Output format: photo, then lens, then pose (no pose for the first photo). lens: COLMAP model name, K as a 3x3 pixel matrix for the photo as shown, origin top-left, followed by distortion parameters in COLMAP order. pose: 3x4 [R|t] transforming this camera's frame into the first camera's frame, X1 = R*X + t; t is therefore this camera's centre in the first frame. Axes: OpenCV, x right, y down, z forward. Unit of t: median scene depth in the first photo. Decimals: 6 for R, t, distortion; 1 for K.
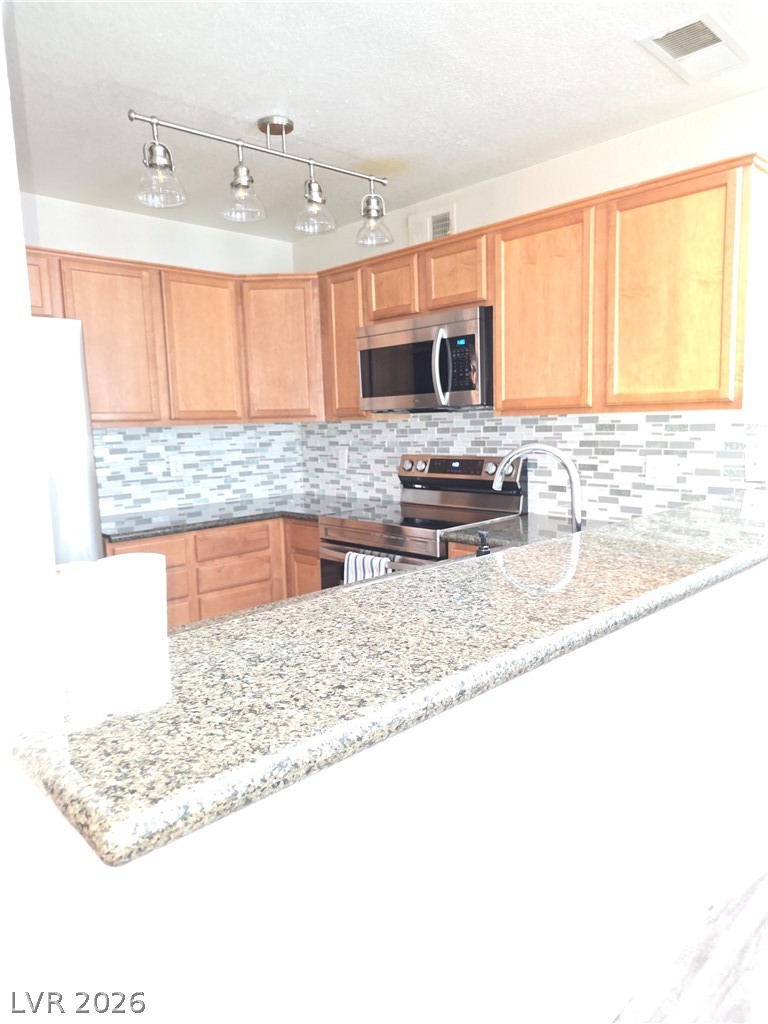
lens RADIAL K [[707.9, 0, 359.4], [0, 707.9, 528.7], [0, 0, 1]] dist [0.076859, -0.051038]
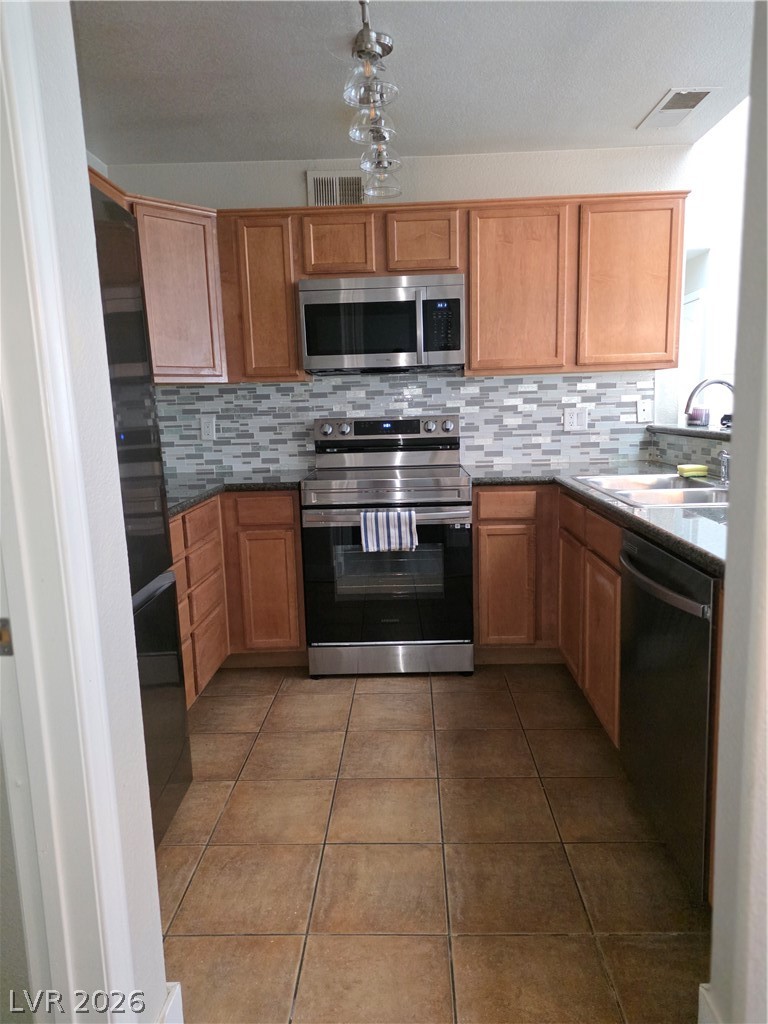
lens RADIAL K [[707.9, 0, 377.4], [0, 707.9, 521.2], [0, 0, 1]] dist [0.076859, -0.051038]
pose [[0.694058, -0.114594, 0.710740, -0.687682], [0.120081, 0.991847, 0.042655, 0.003405], [-0.709834, 0.055741, 0.702160, 0.314593]]
